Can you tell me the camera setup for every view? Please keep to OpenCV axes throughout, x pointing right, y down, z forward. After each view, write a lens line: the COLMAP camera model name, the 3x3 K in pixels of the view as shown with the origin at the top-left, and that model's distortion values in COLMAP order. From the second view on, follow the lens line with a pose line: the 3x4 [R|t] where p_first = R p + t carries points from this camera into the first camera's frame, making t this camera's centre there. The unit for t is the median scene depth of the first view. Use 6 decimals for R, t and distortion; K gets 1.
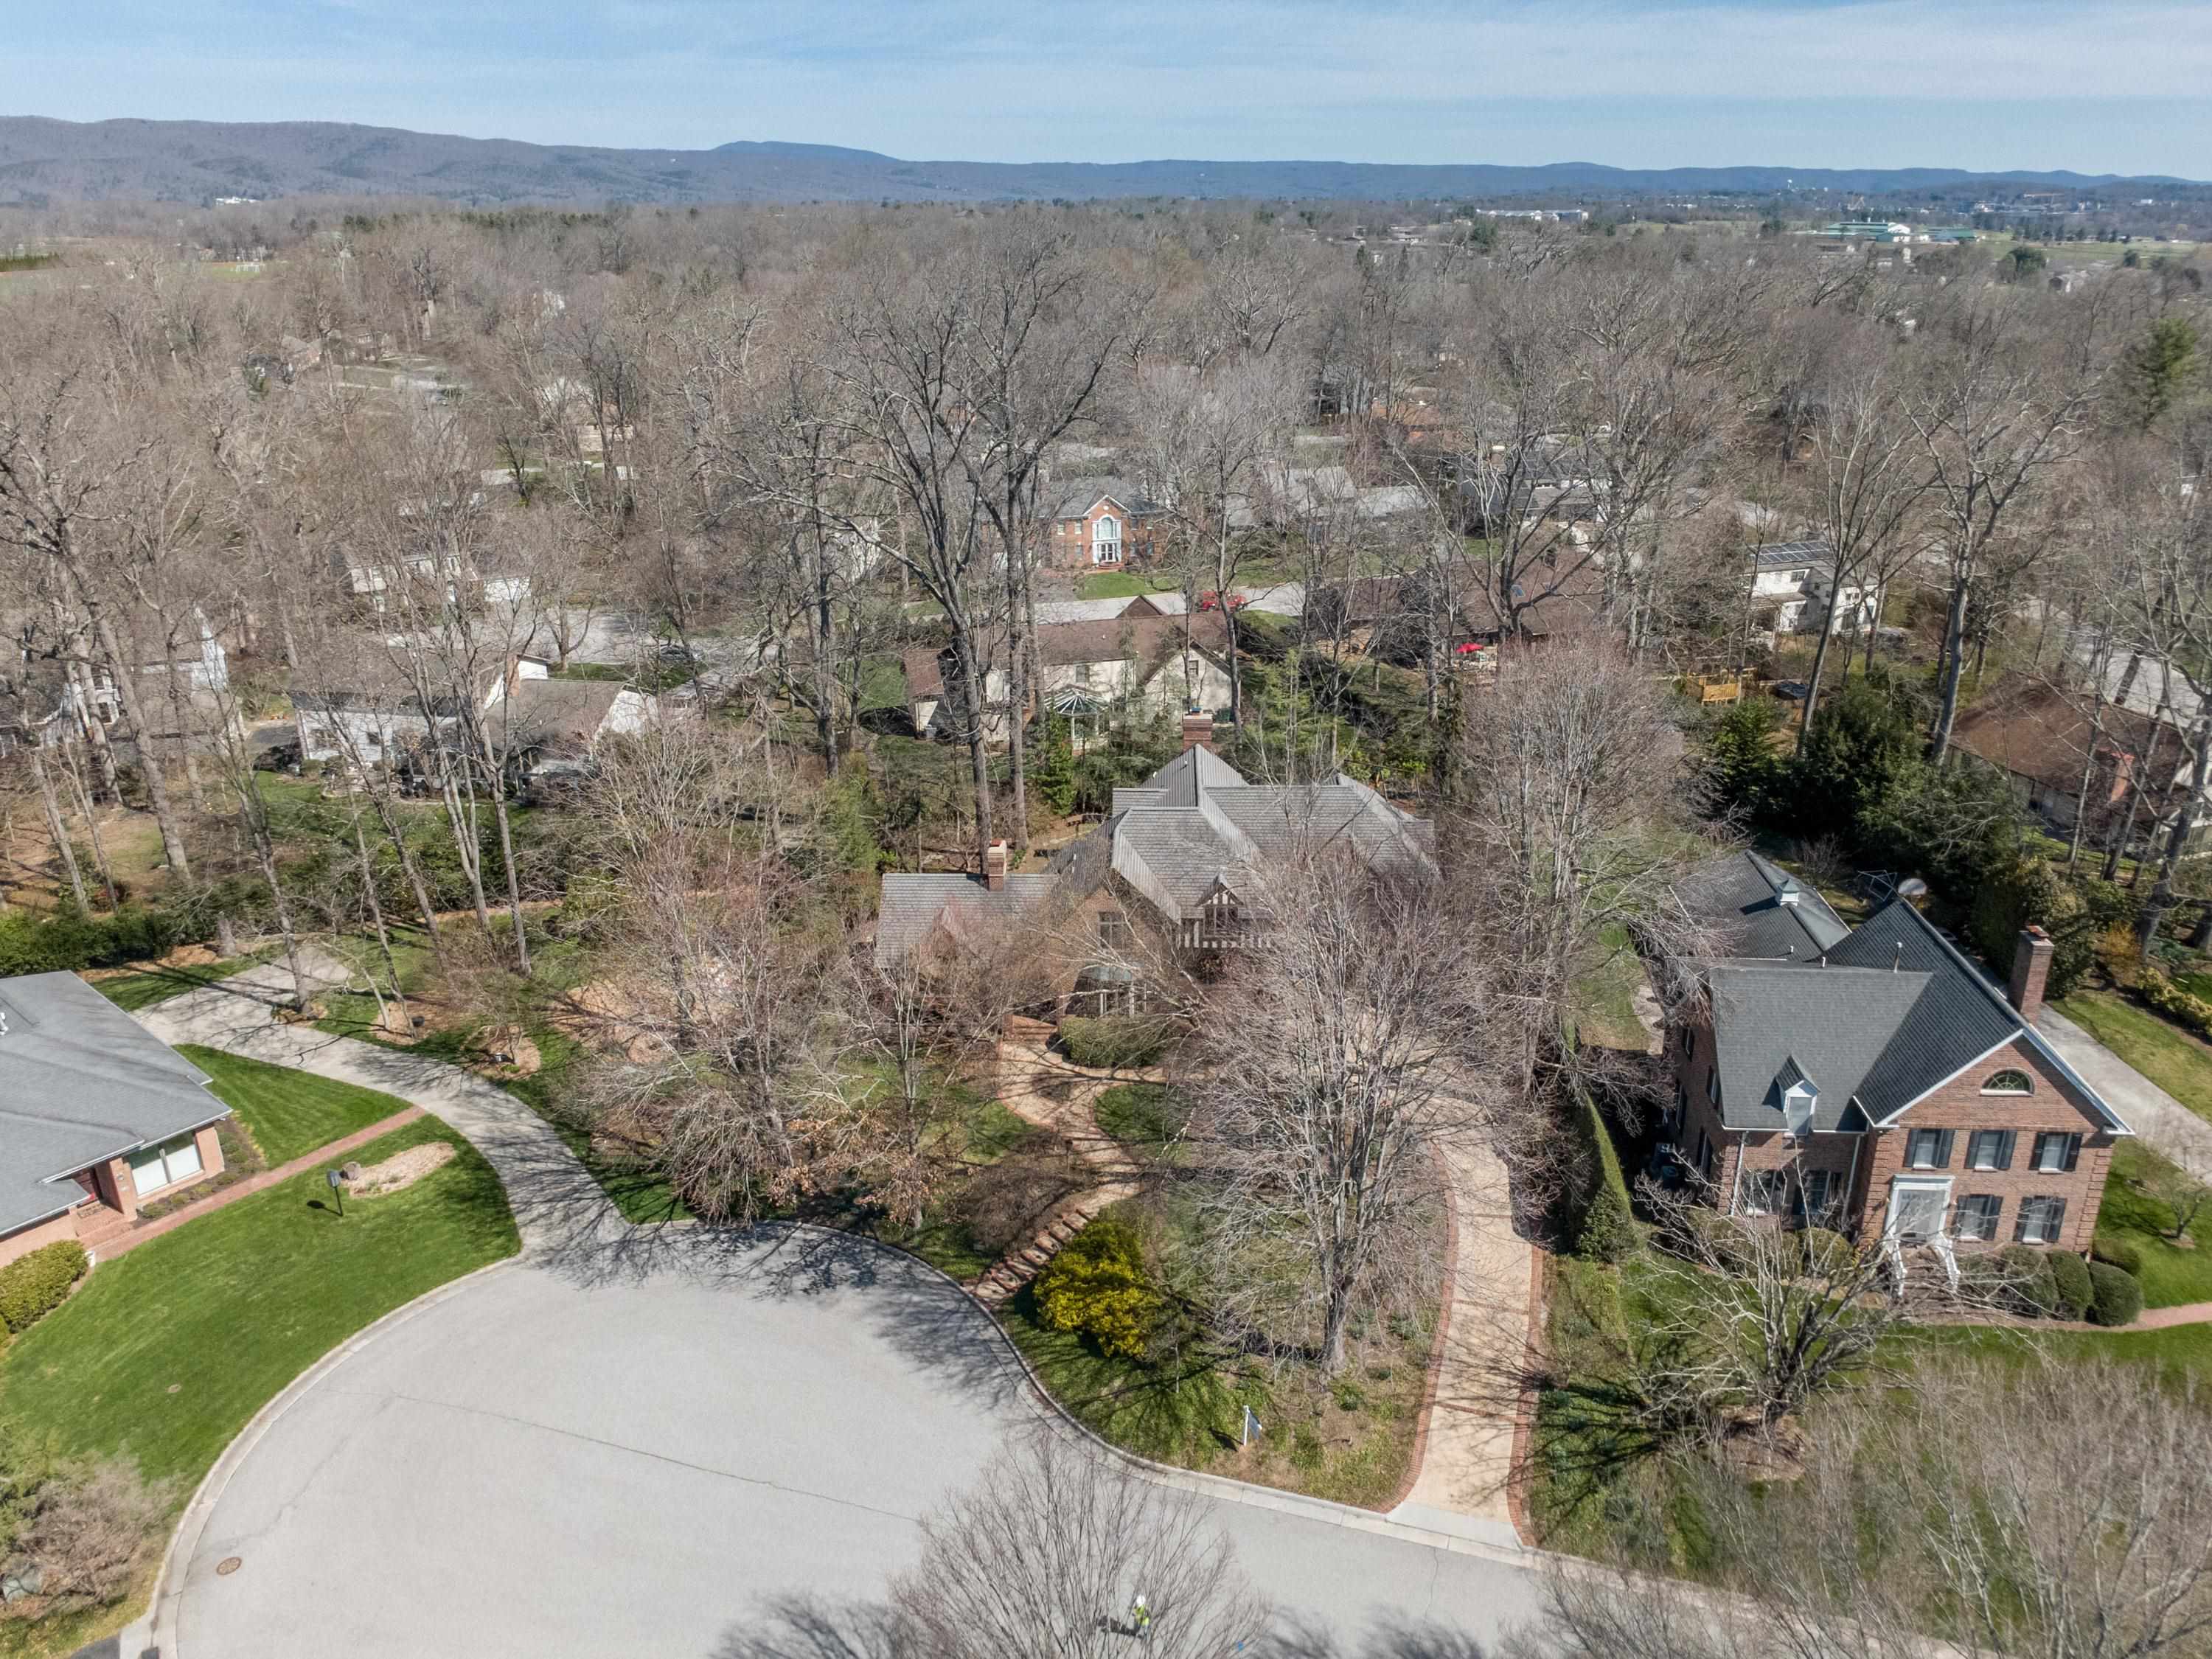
lens RADIAL K [[1554.0, 0, 1106.0], [0, 1554.0, 829.5], [0, 0, 1]] dist [-0.000162, 0.005883]
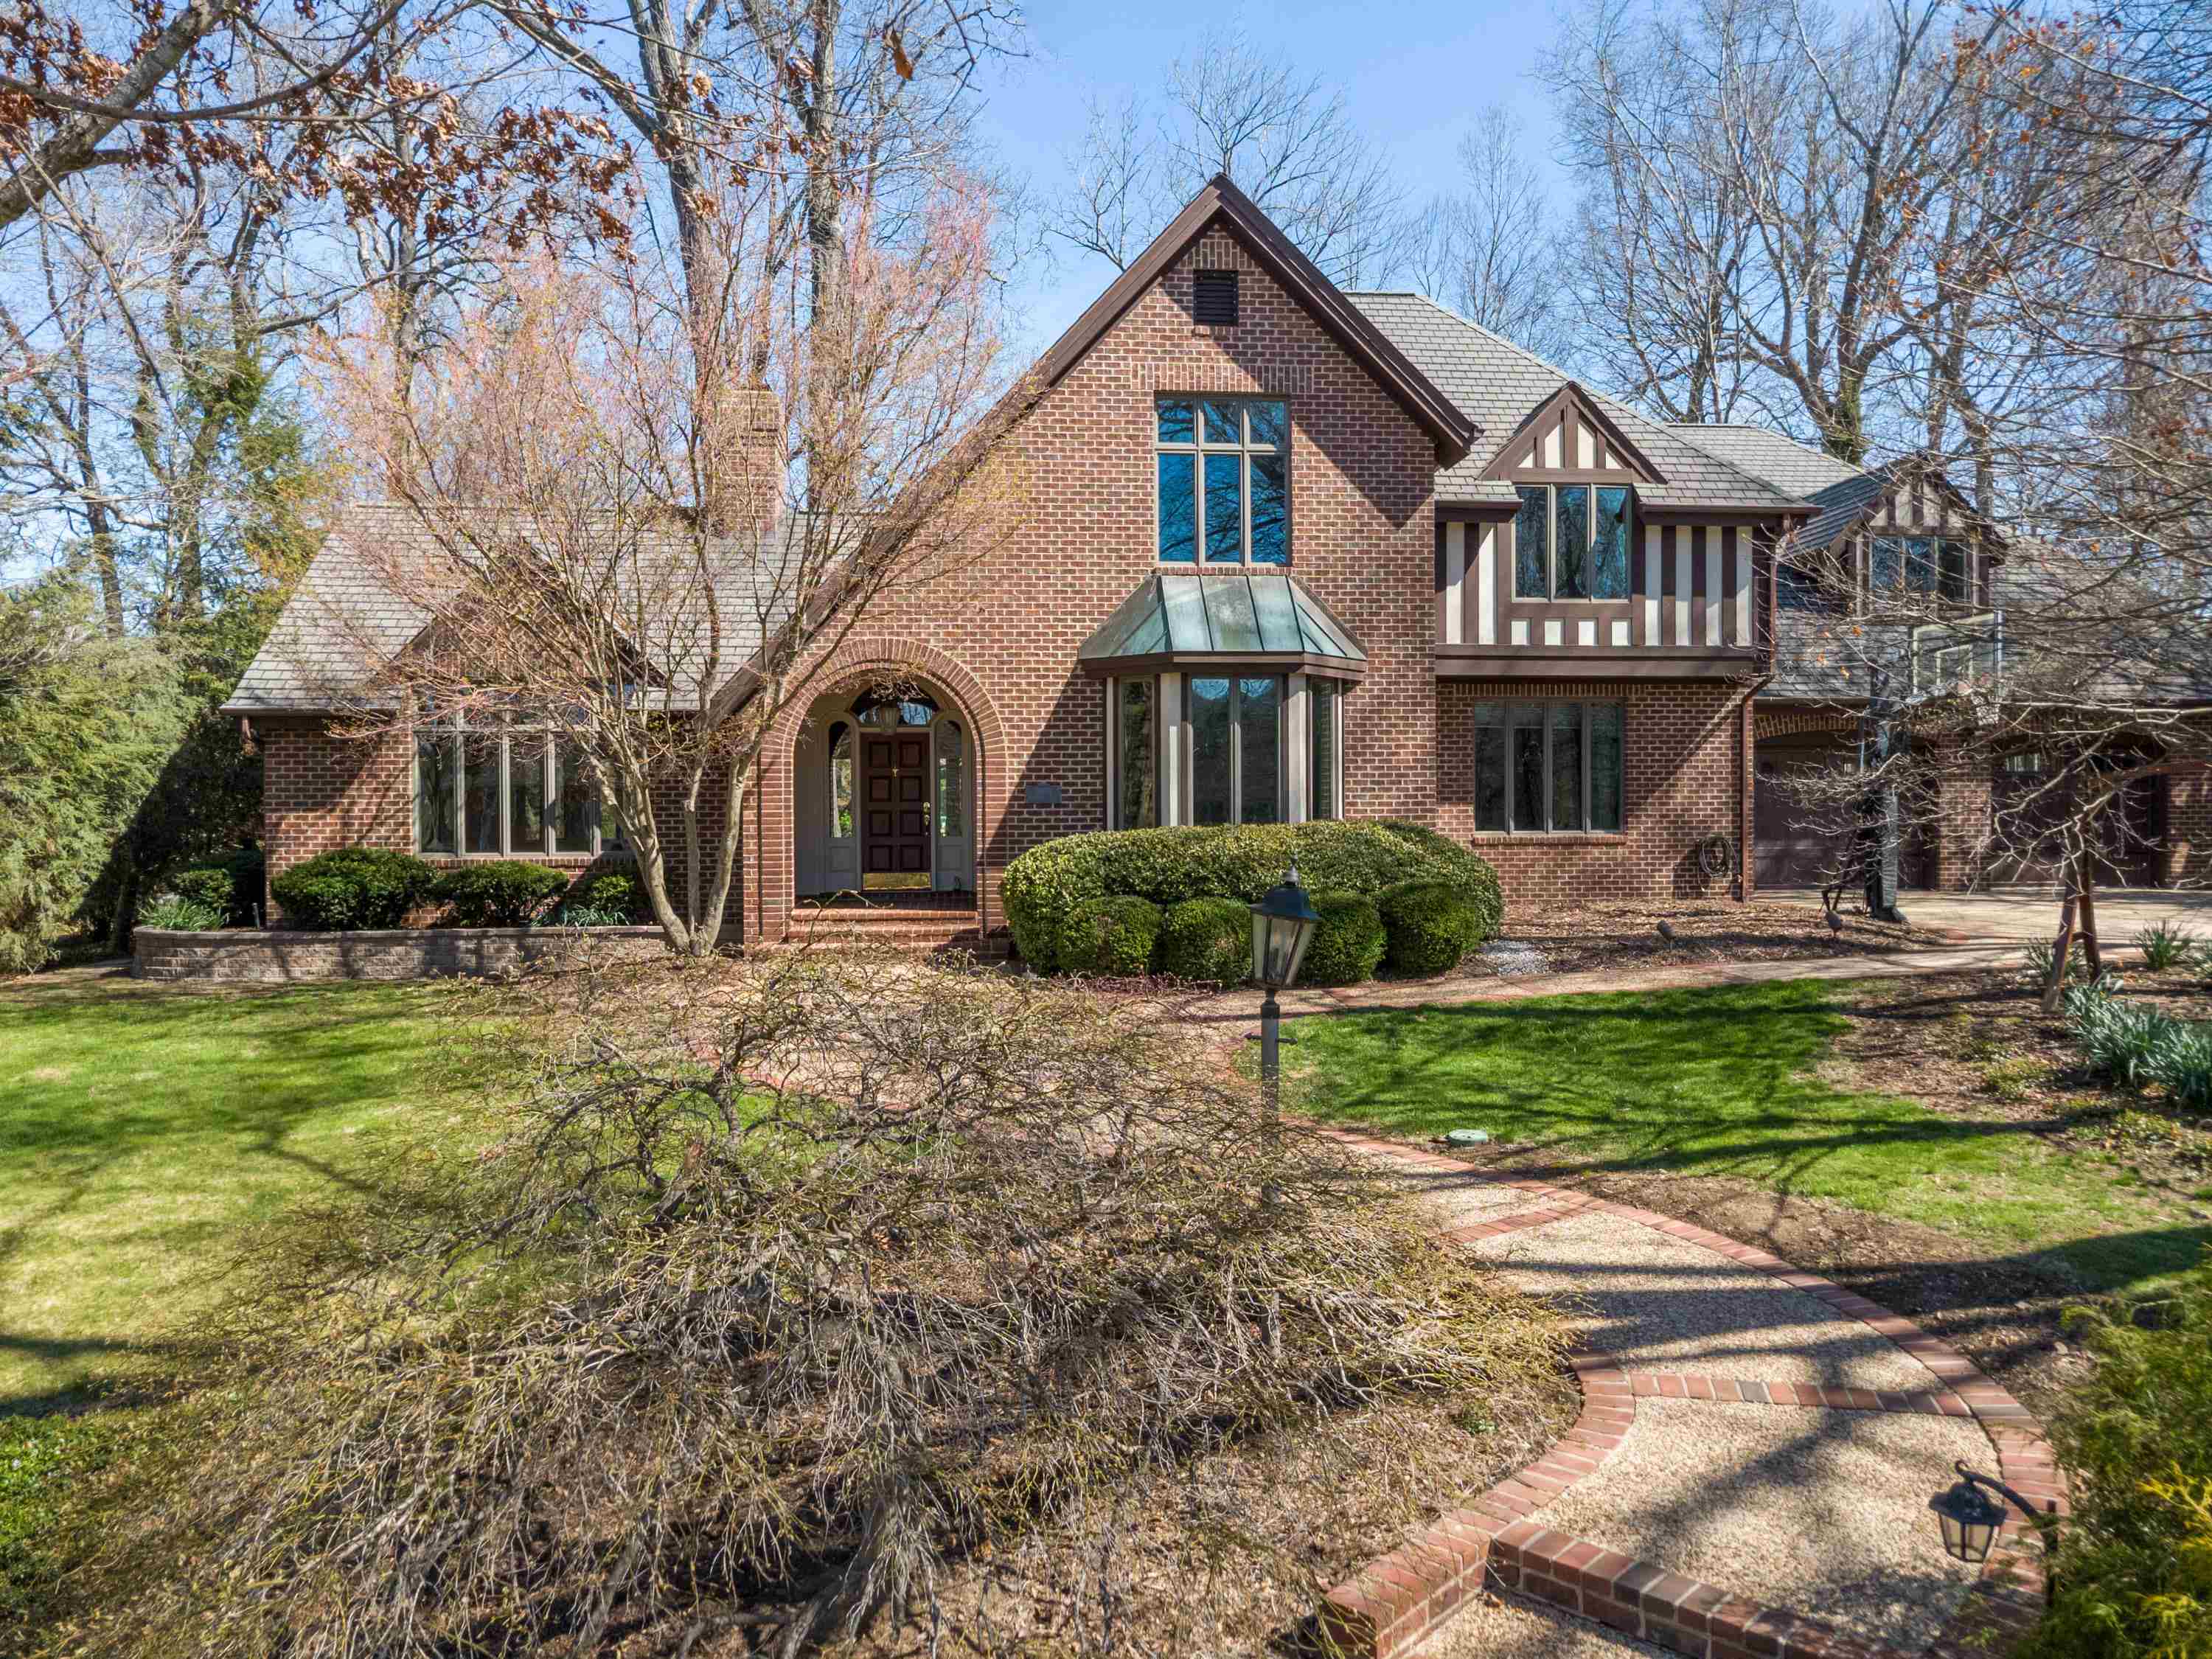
lens RADIAL K [[1554.0, 0, 1106.0], [0, 1554.0, 829.5], [0, 0, 1]] dist [-0.000162, 0.005883]
pose [[0.991755, 0.011499, 0.127634, -0.048979], [0.037461, 0.926447, -0.374556, 0.236140], [-0.122553, 0.376249, 0.918378, 0.884721]]
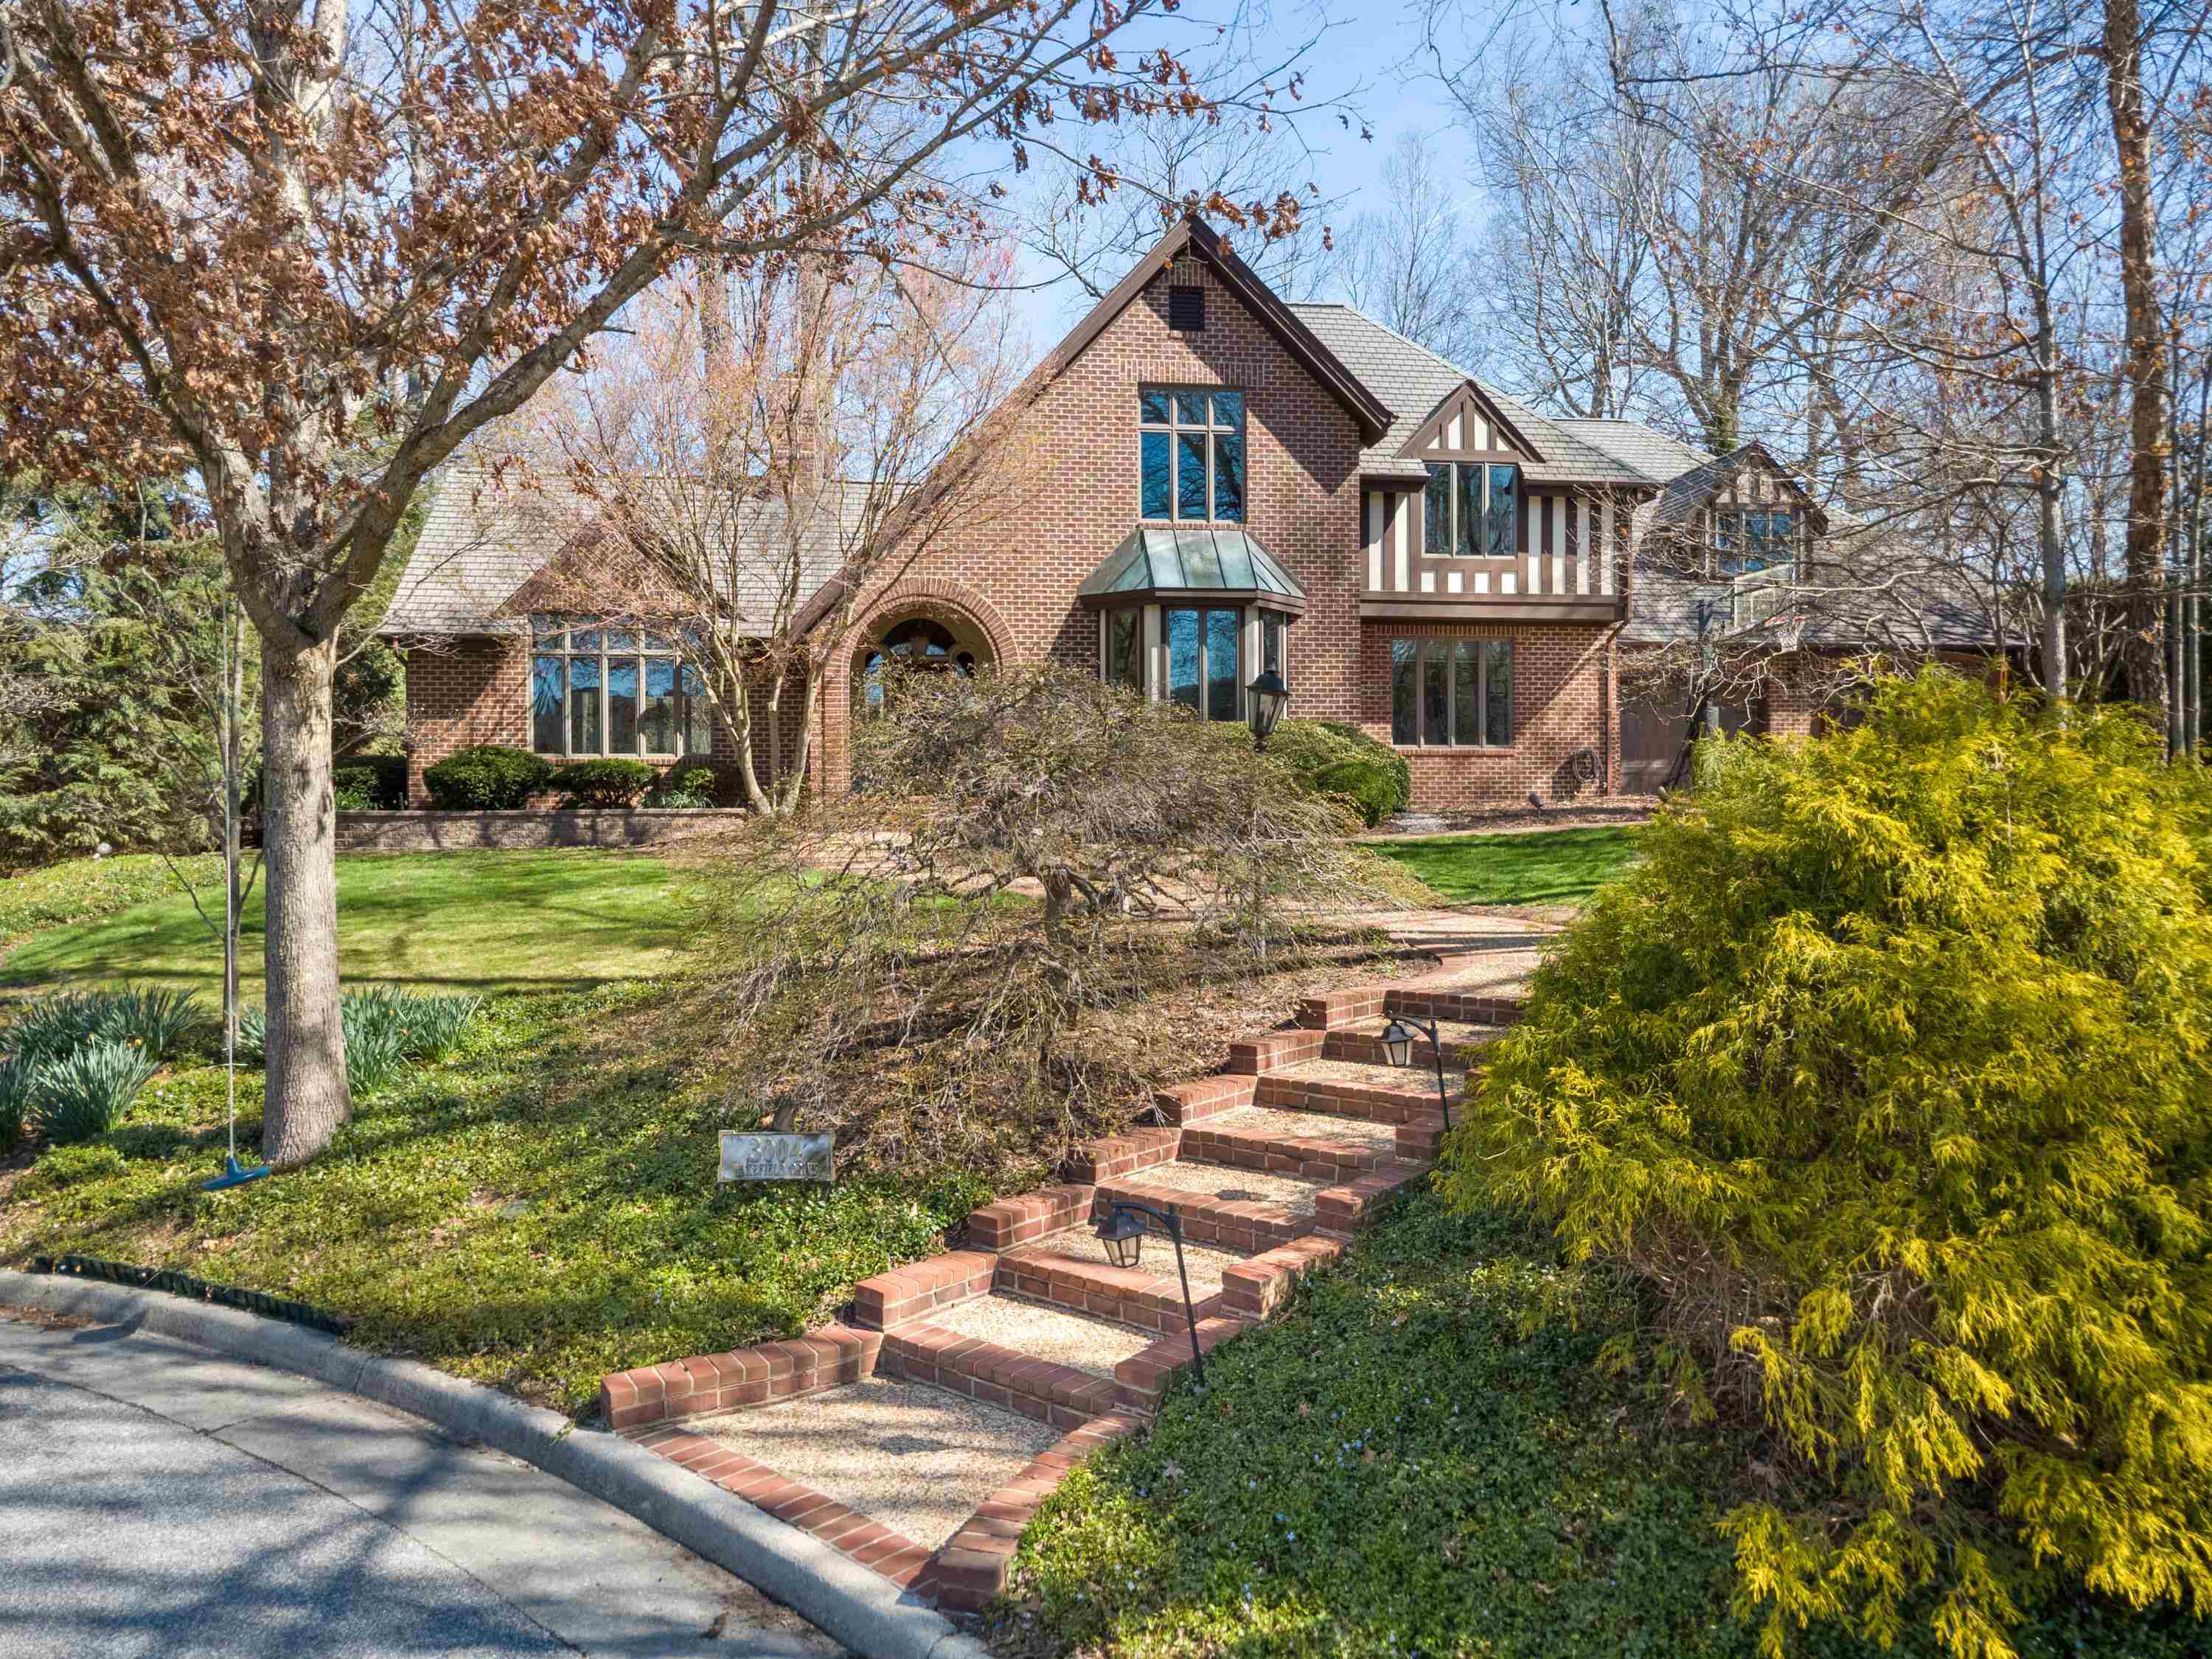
lens RADIAL K [[1554.0, 0, 1106.0], [0, 1554.0, 829.5], [0, 0, 1]] dist [-0.000162, 0.005883]
pose [[0.984903, 0.011432, 0.172730, -0.071998], [0.054278, 0.927105, -0.370851, 0.281655], [-0.164379, 0.374628, 0.912488, 0.830054]]
